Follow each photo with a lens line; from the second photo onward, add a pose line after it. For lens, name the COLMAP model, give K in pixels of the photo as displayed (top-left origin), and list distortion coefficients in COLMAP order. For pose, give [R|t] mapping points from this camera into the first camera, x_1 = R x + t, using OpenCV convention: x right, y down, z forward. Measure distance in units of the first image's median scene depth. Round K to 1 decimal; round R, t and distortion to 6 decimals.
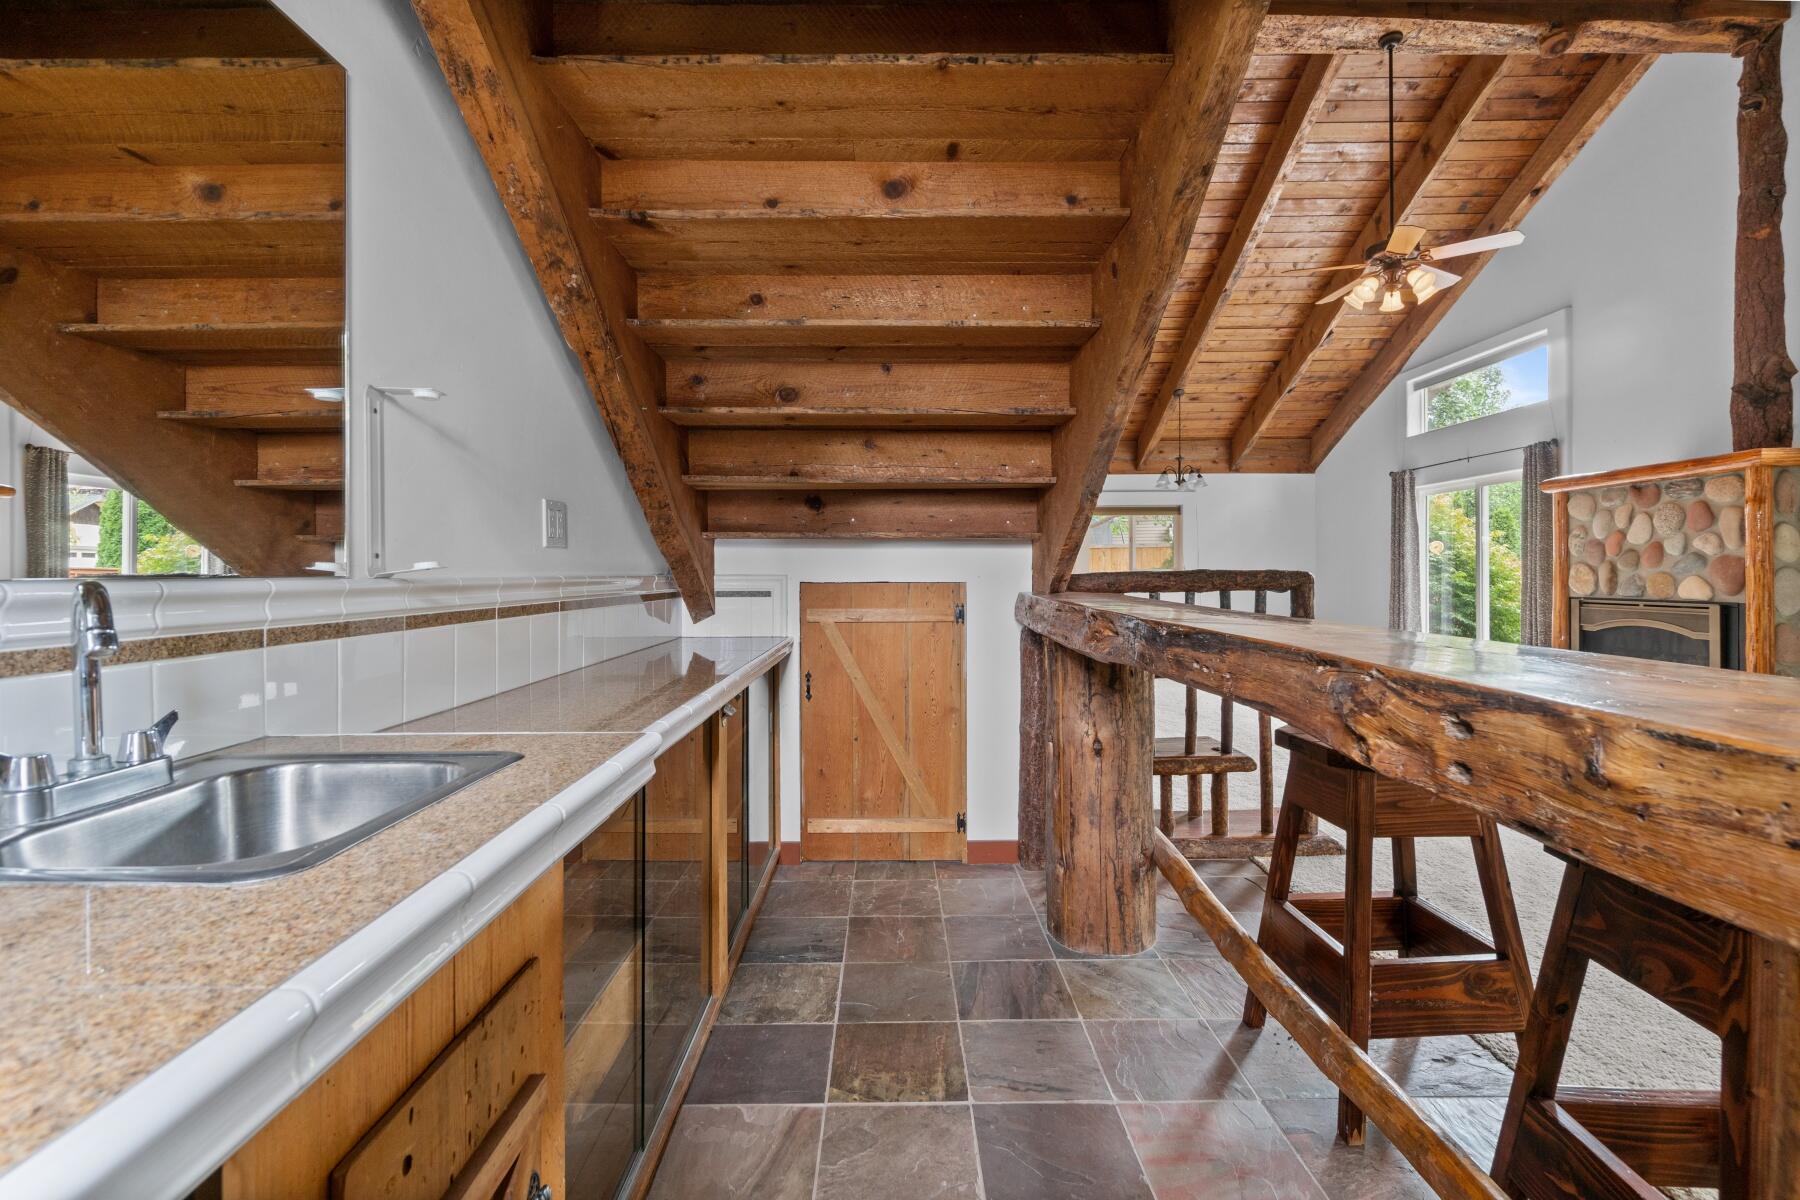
lens RADIAL K [[778.1, 0, 823.0], [0, 778.1, 579.5], [0, 0, 1]] dist [-0.007639, 0.001754]
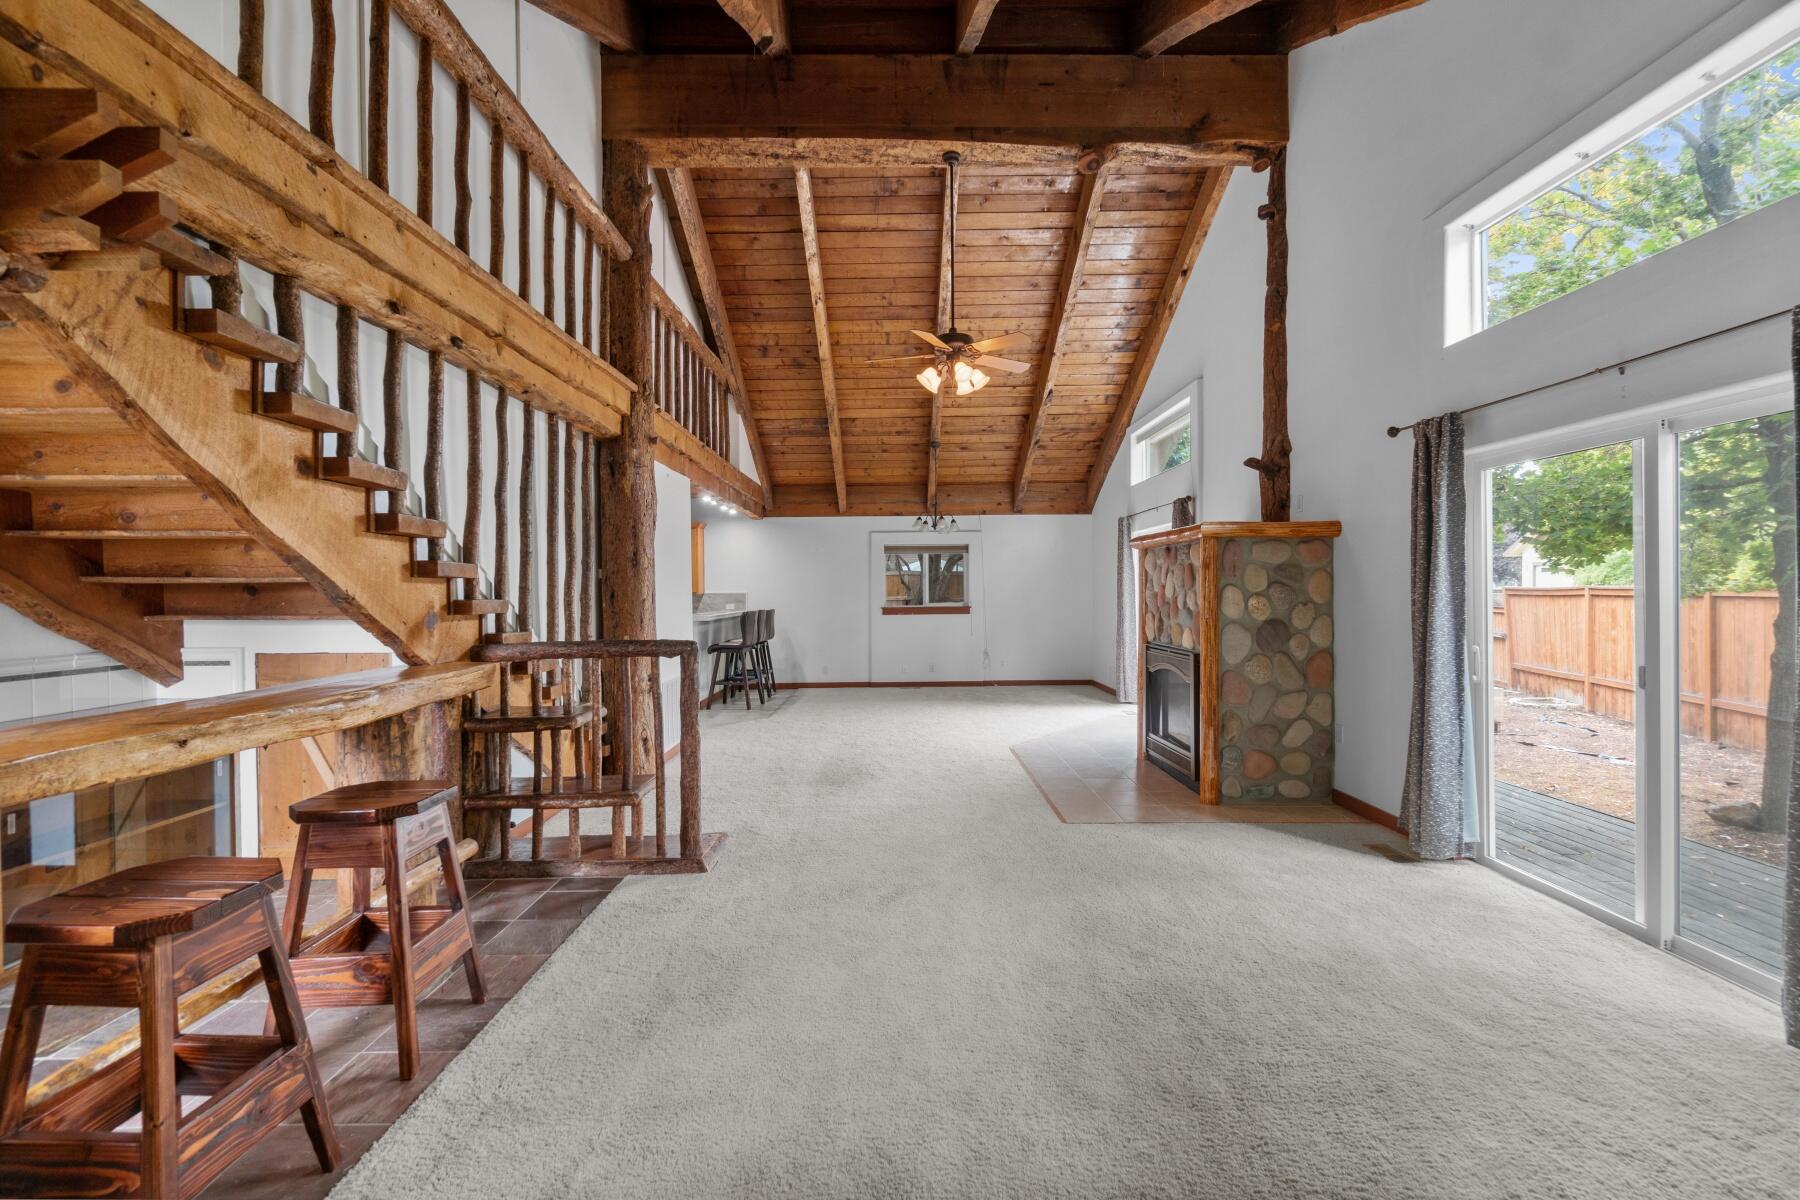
lens RADIAL K [[778.1, 0, 908.0], [0, 778.1, 595.3], [0, 0, 1]] dist [-0.007639, 0.001754]
pose [[0.999914, -0.005325, 0.012015, 0.646763], [0.005220, 0.999948, 0.008806, -0.061441], [-0.012061, -0.008742, 0.999889, -0.149878]]
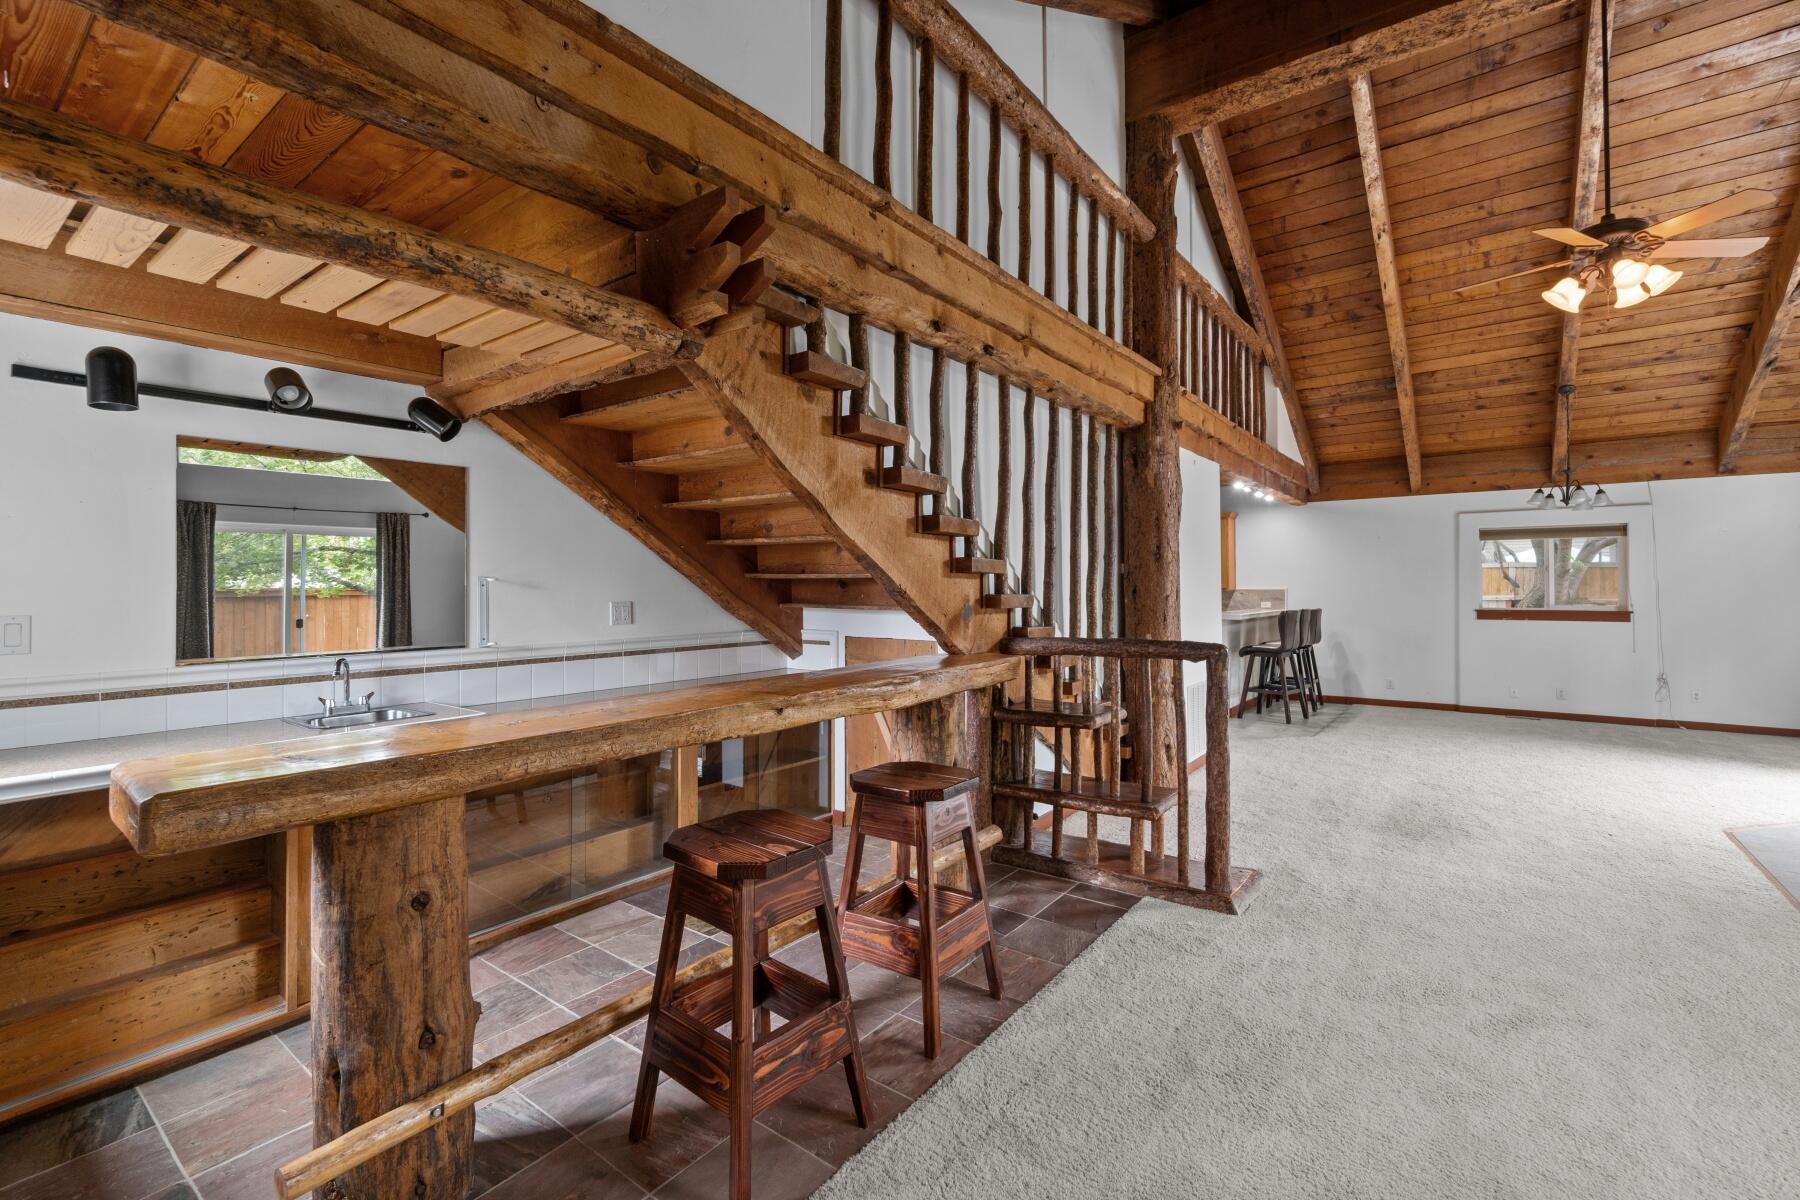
lens RADIAL K [[778.1, 0, 901.8], [0, 778.1, 576.7], [0, 0, 1]] dist [-0.007639, 0.001754]
pose [[0.796021, -0.006631, -0.605232, 0.629015], [0.000062, 0.999941, -0.010874, -0.062078], [0.605268, 0.008619, 0.795975, -0.076614]]
